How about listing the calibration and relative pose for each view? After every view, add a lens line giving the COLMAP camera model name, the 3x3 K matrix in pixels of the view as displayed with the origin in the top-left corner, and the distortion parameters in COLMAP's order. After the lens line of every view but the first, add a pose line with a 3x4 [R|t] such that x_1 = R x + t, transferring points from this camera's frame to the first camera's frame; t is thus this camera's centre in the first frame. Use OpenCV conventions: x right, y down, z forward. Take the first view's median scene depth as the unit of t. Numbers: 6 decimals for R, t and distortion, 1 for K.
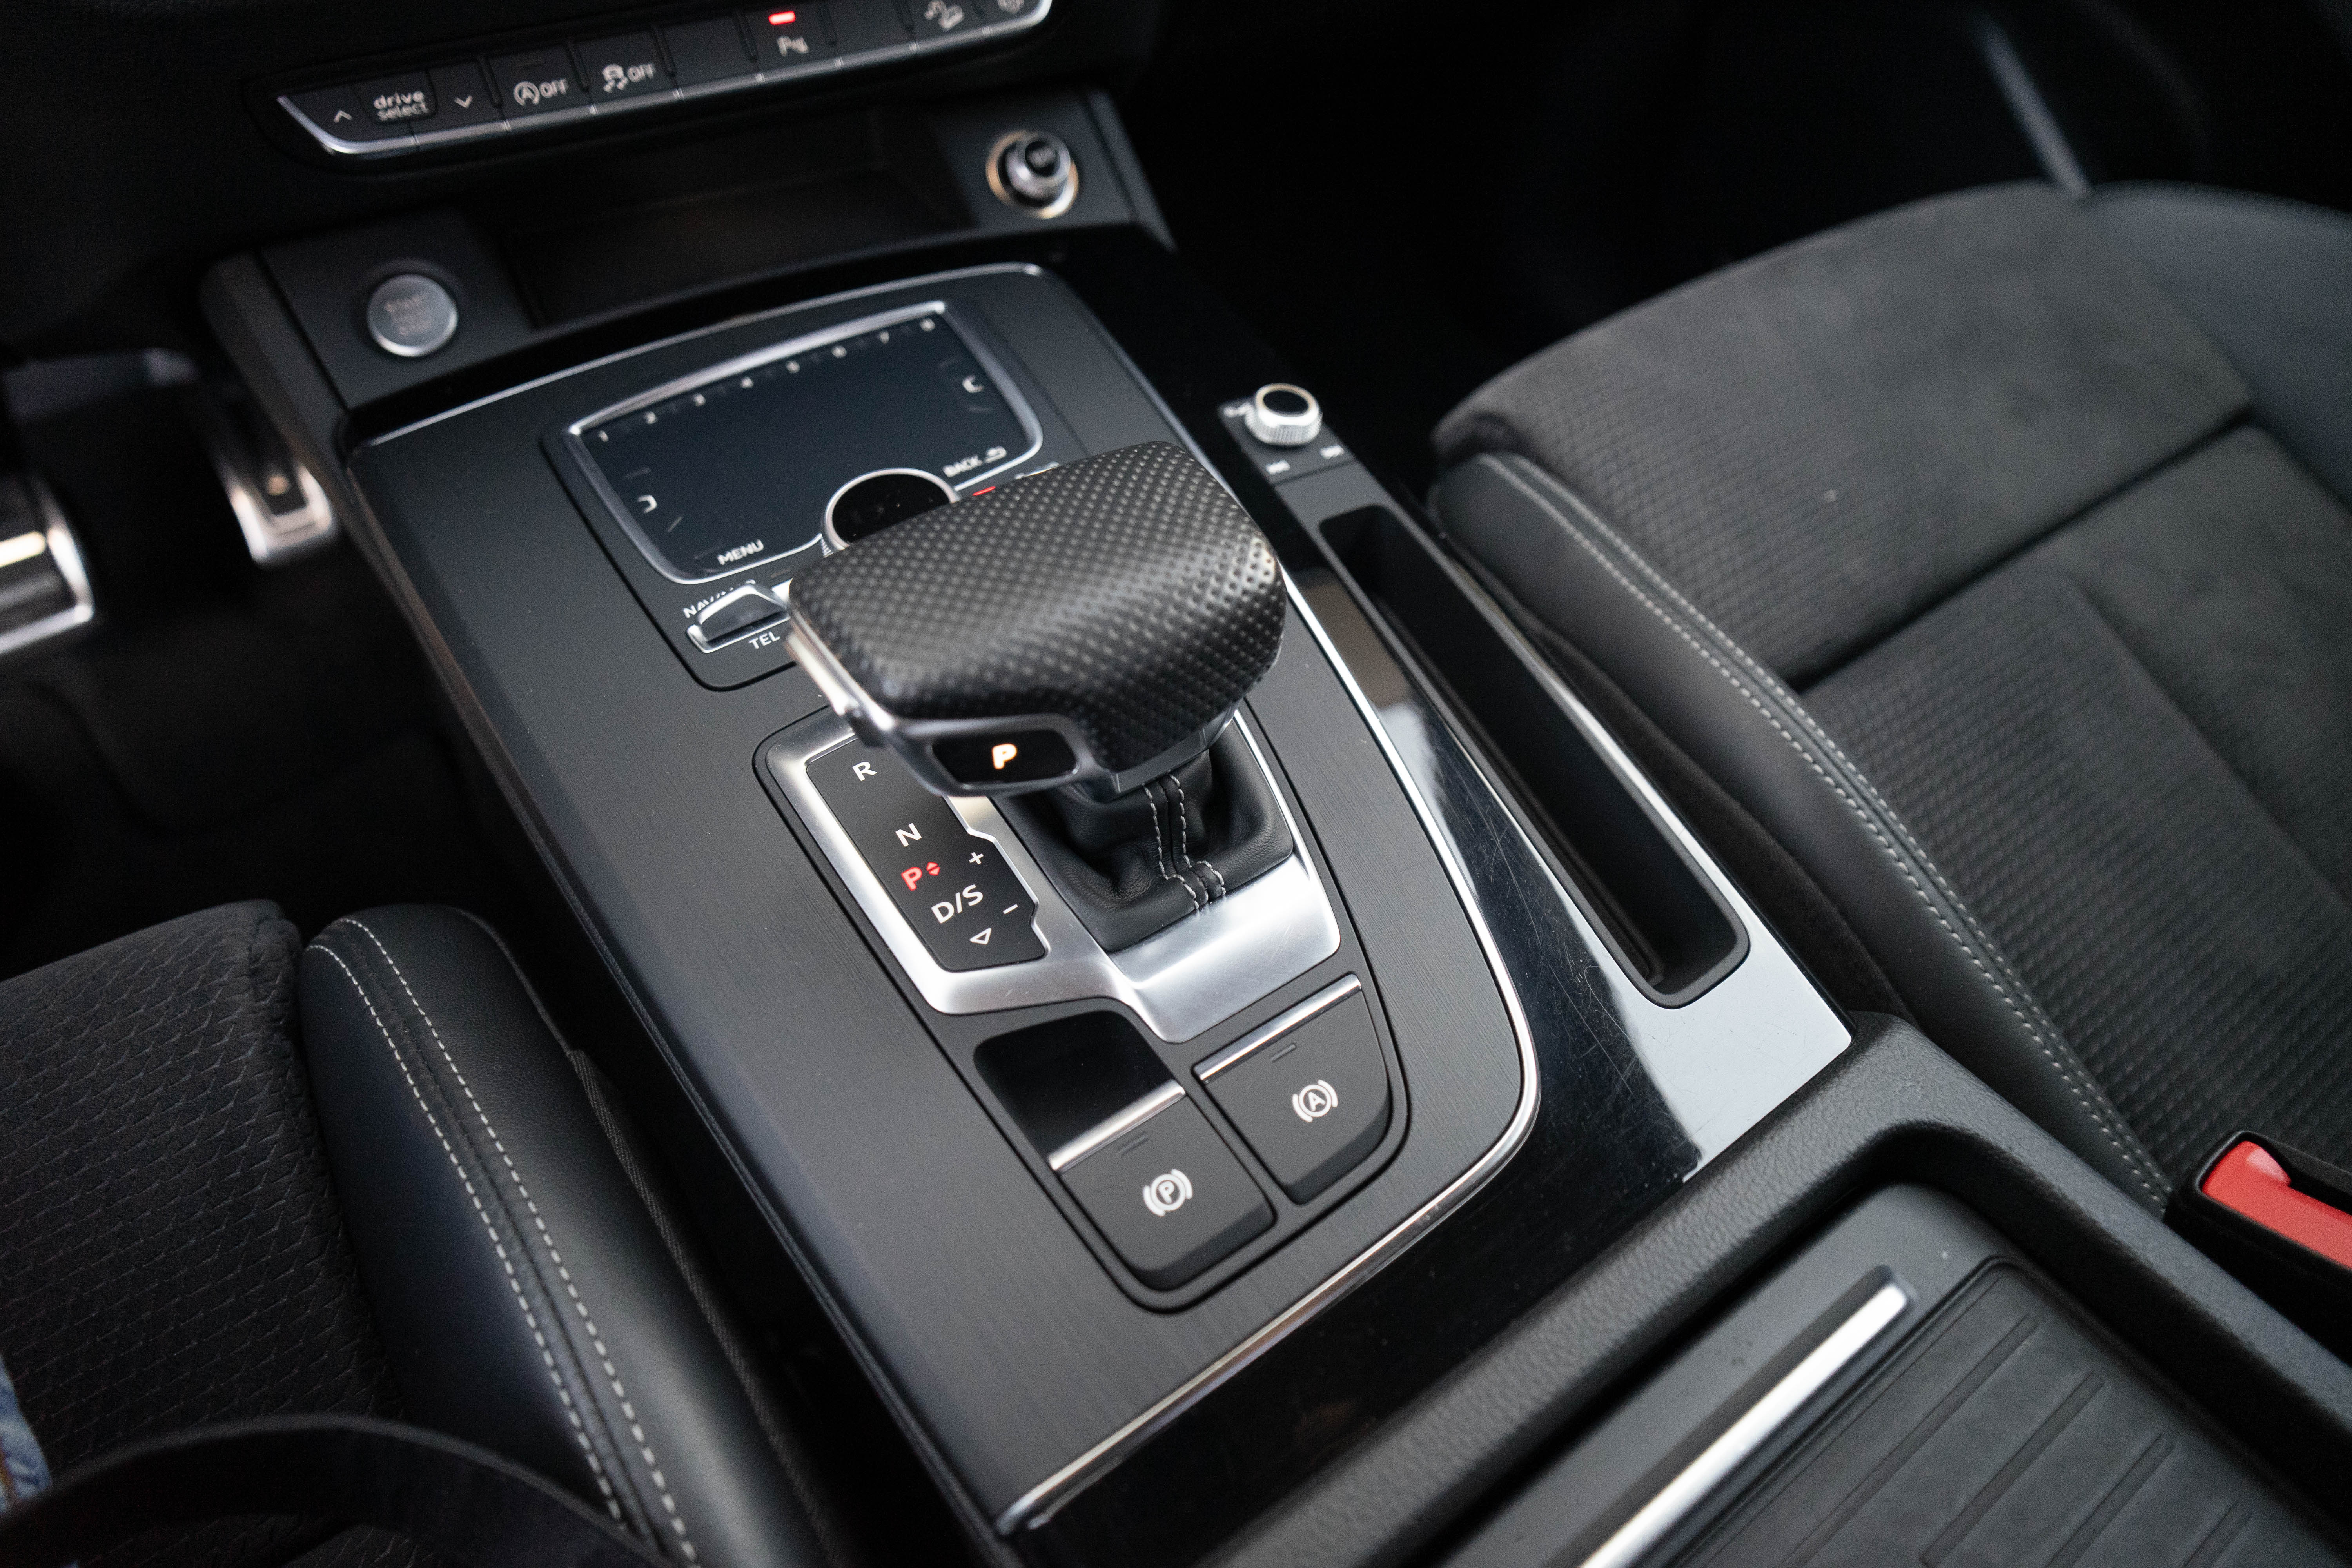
lens RADIAL K [[1226.2, 0, 1186.6], [0, 1226.2, 772.2], [0, 0, 1]] dist [-0.057677, 0.027327]
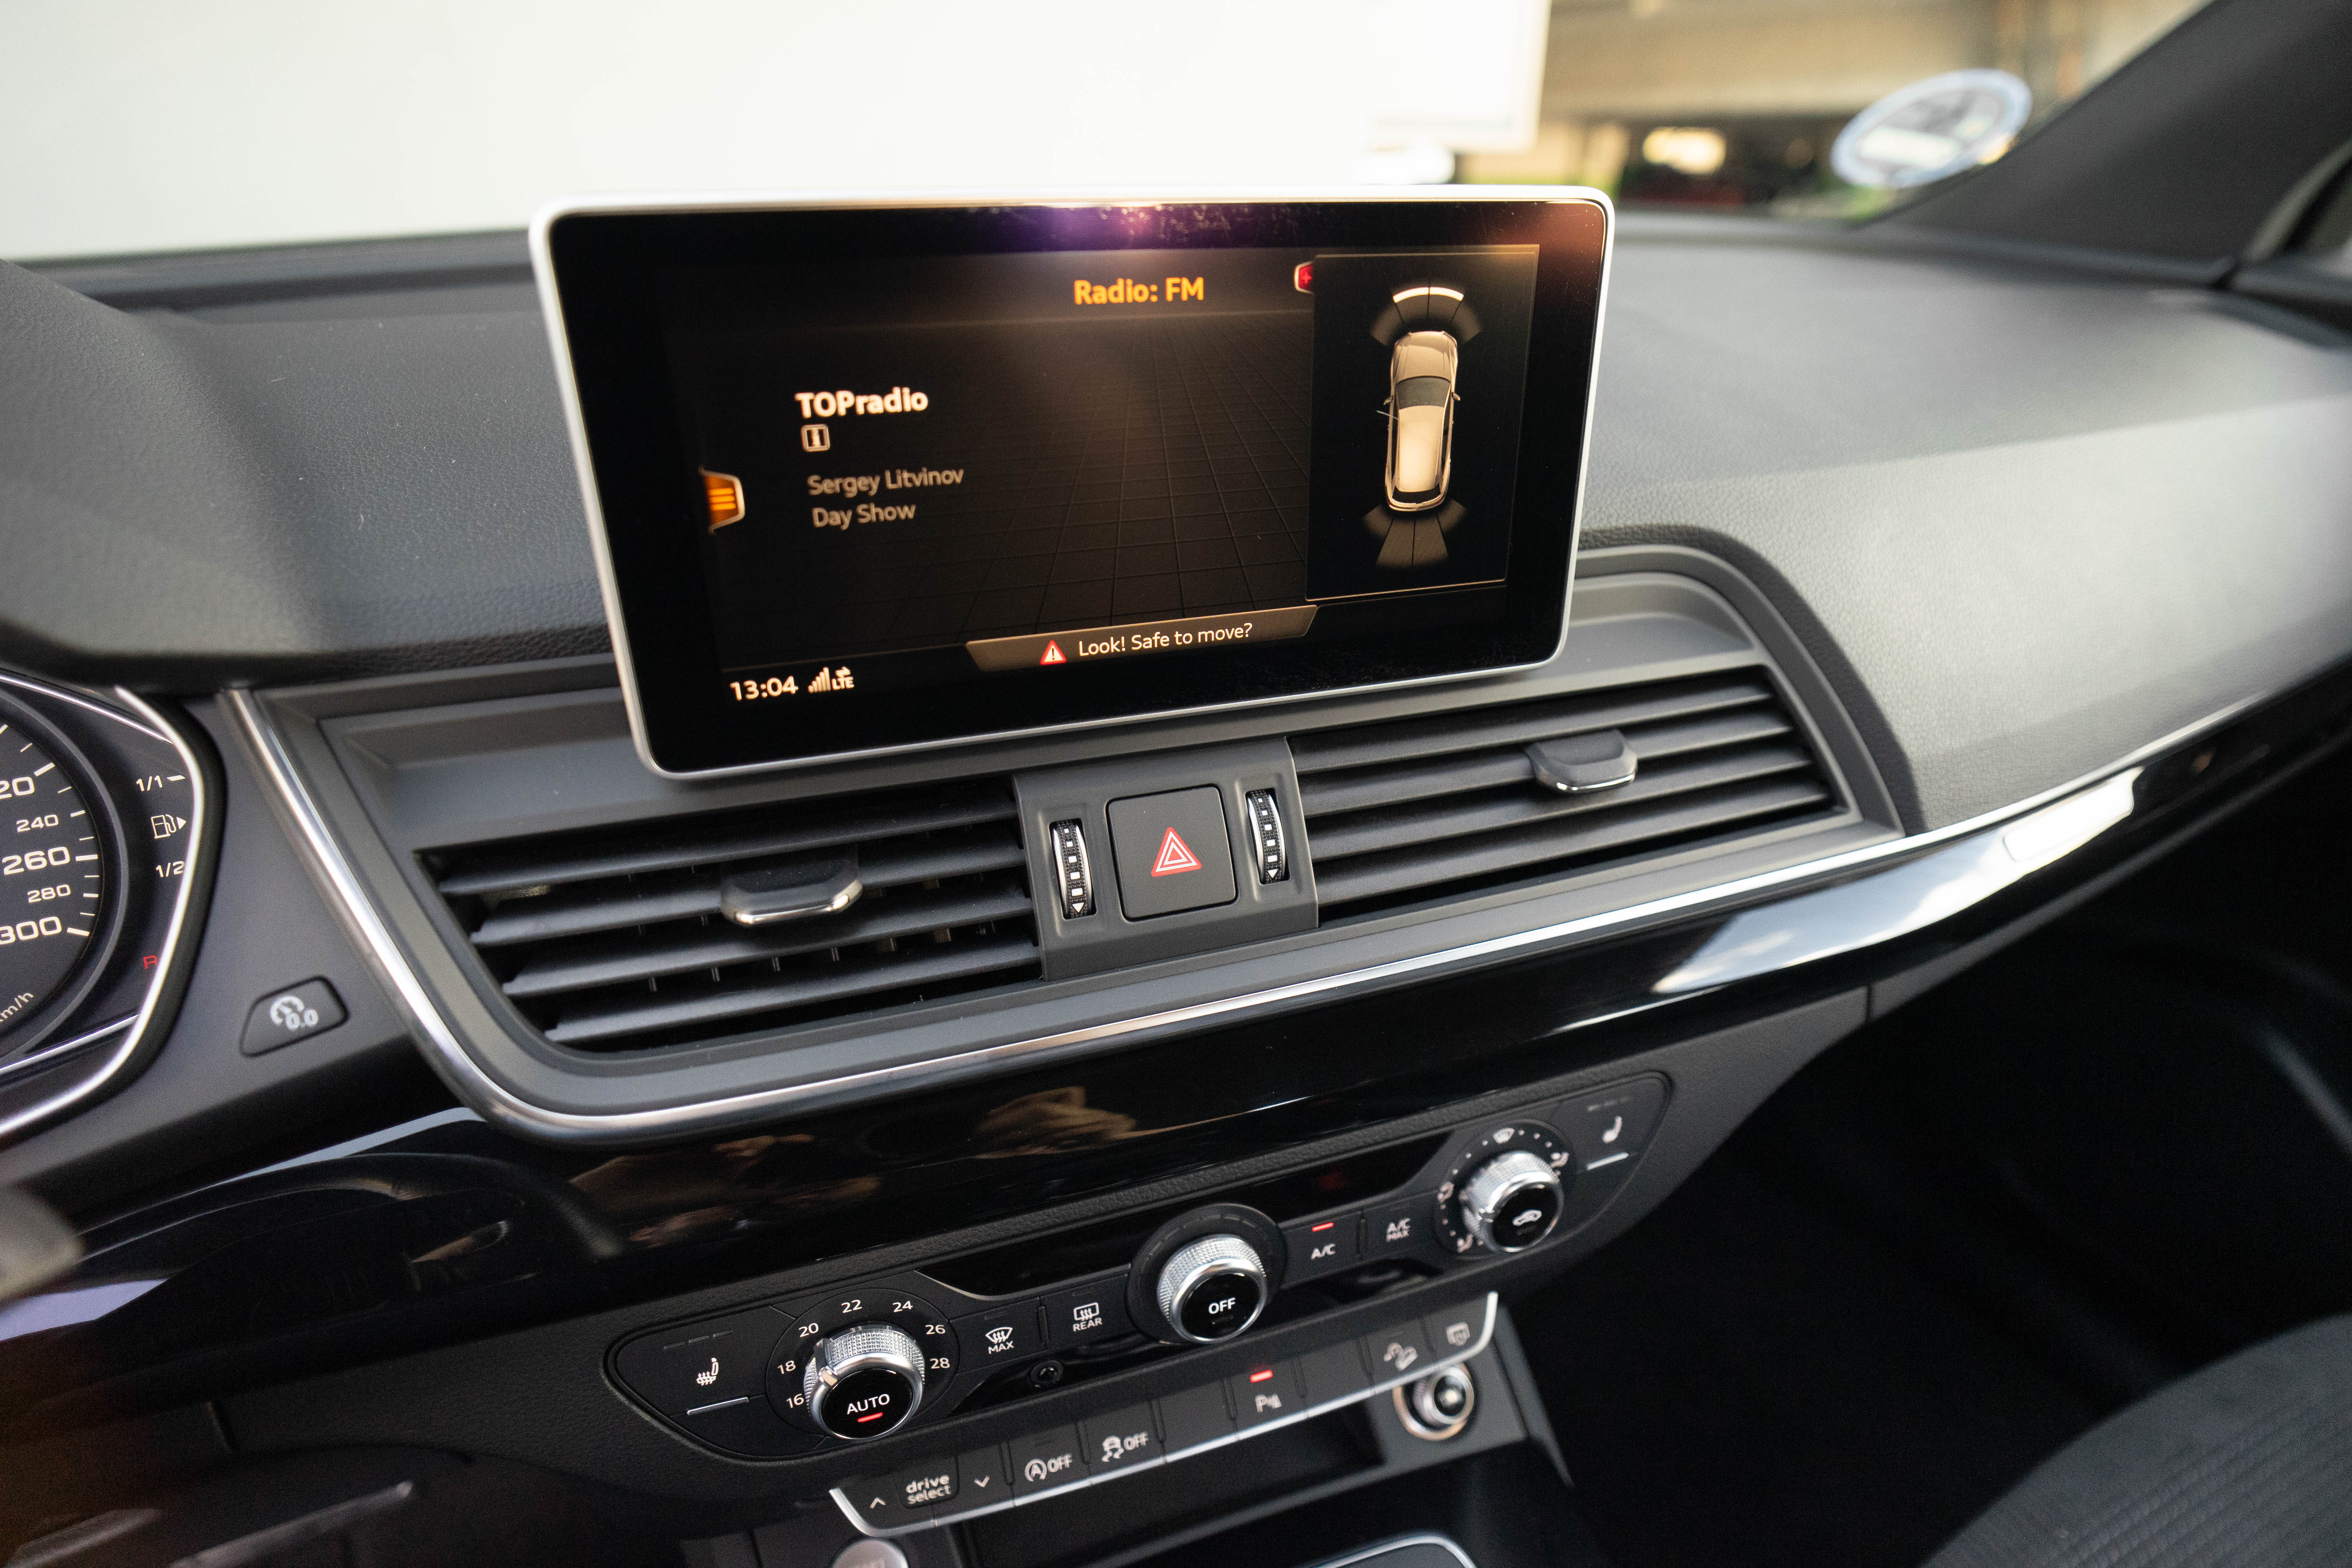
lens RADIAL K [[1226.2, 0, 1186.6], [0, 1226.2, 772.2], [0, 0, 1]] dist [-0.057677, 0.027327]
pose [[0.990873, 0.064753, -0.118230, -0.320408], [-0.103823, 0.925996, -0.362976, -0.755328], [0.085976, 0.371938, 0.924267, -0.234209]]
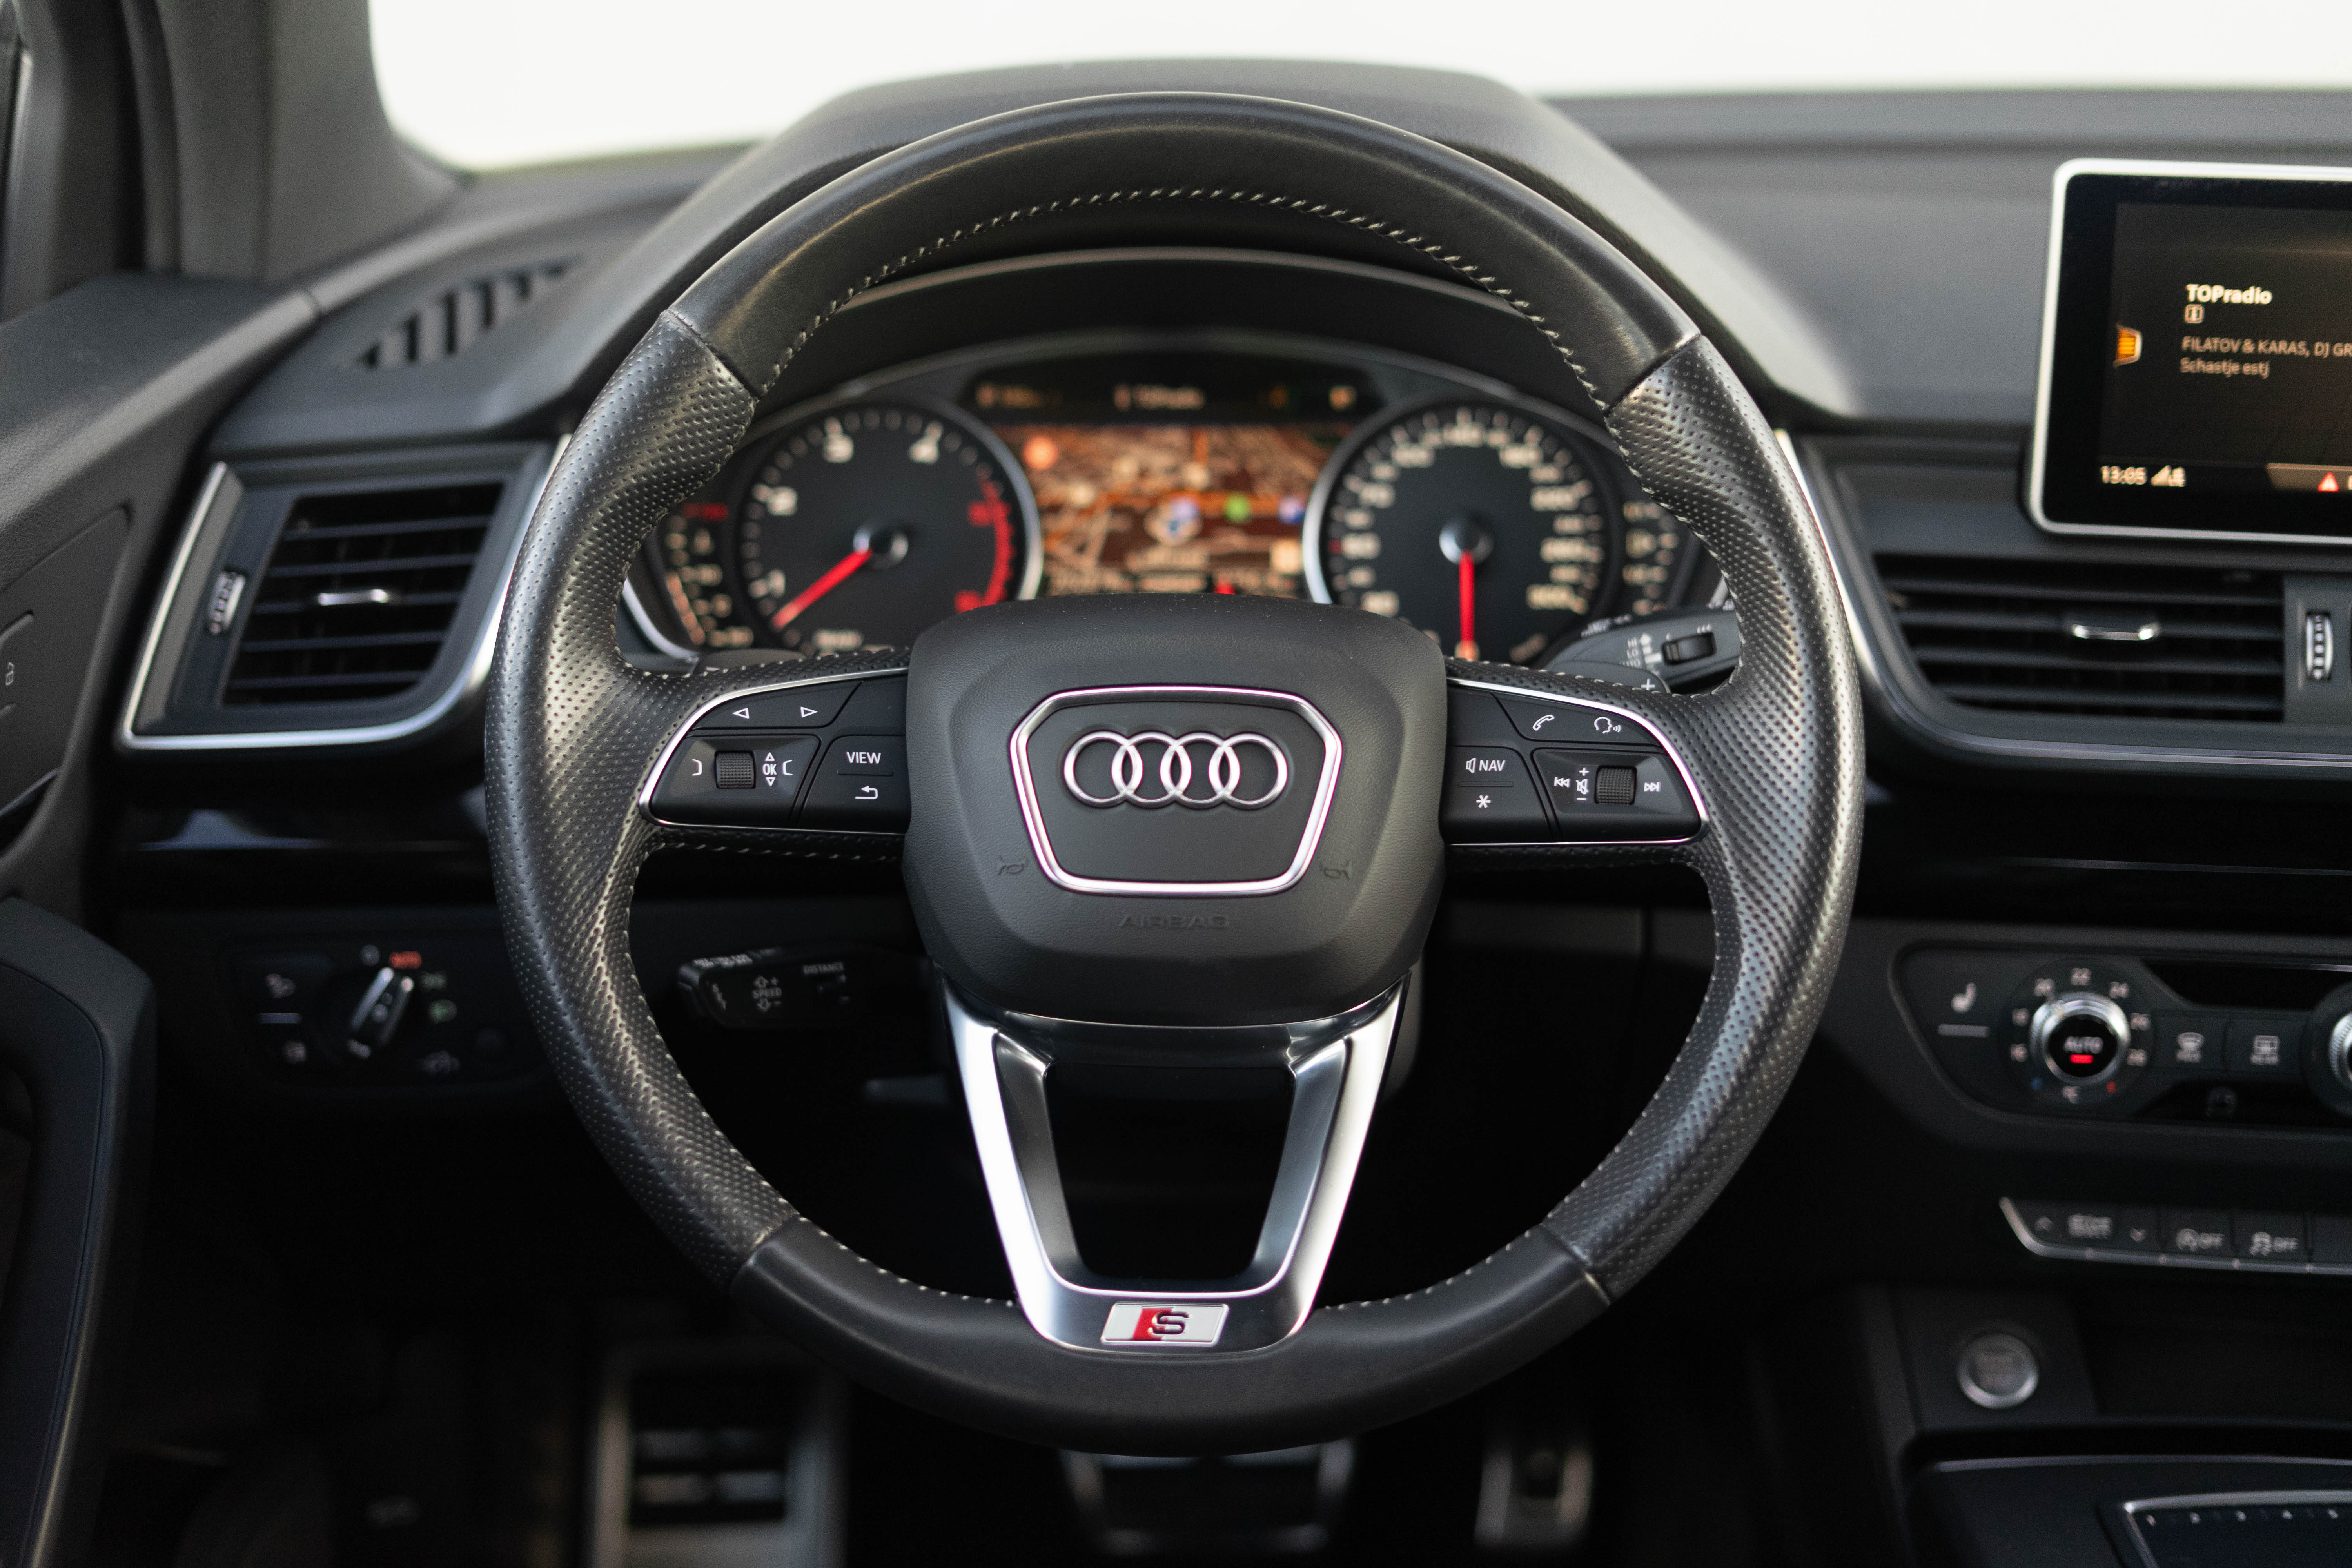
lens RADIAL K [[3590.6, 0, 1176.0], [0, 3590.6, 784.0], [0, 0, 1]] dist [-0.060110, 0.067492]
pose [[0.836388, 0.173360, -0.520001, 0.366880], [-0.420696, 0.811165, -0.406233, 0.911336], [0.351382, 0.558531, 0.751381, -2.227837]]
